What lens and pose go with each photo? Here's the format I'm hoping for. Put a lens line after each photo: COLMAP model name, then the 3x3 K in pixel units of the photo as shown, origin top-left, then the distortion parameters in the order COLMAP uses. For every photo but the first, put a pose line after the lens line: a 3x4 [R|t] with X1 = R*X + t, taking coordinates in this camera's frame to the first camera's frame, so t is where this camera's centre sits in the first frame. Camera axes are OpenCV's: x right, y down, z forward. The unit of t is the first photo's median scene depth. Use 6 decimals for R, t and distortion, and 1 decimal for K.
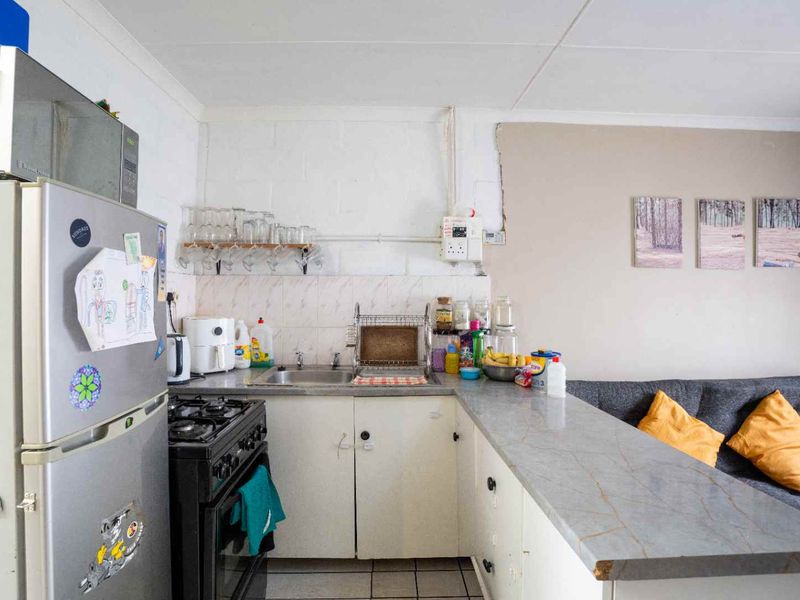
lens RADIAL K [[421.2, 0, 416.6], [0, 421.2, 297.0], [0, 0, 1]] dist [-0.064708, 0.019108]
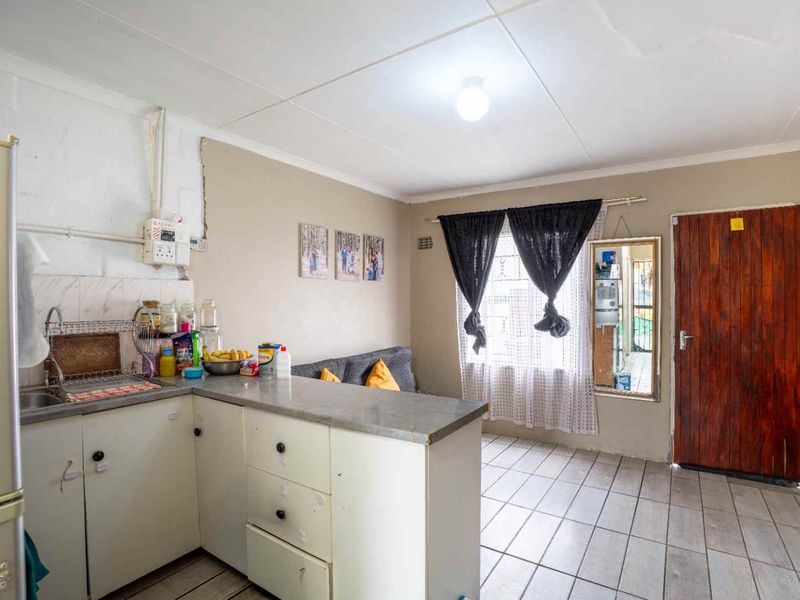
lens RADIAL K [[421.2, 0, 389.7], [0, 421.2, 298.6], [0, 0, 1]] dist [-0.064708, 0.019108]
pose [[0.597756, 0.000074, 0.801678, -0.373940], [0.003430, 0.999991, -0.002650, 0.000125], [-0.801671, 0.004333, 0.597750, -0.014950]]
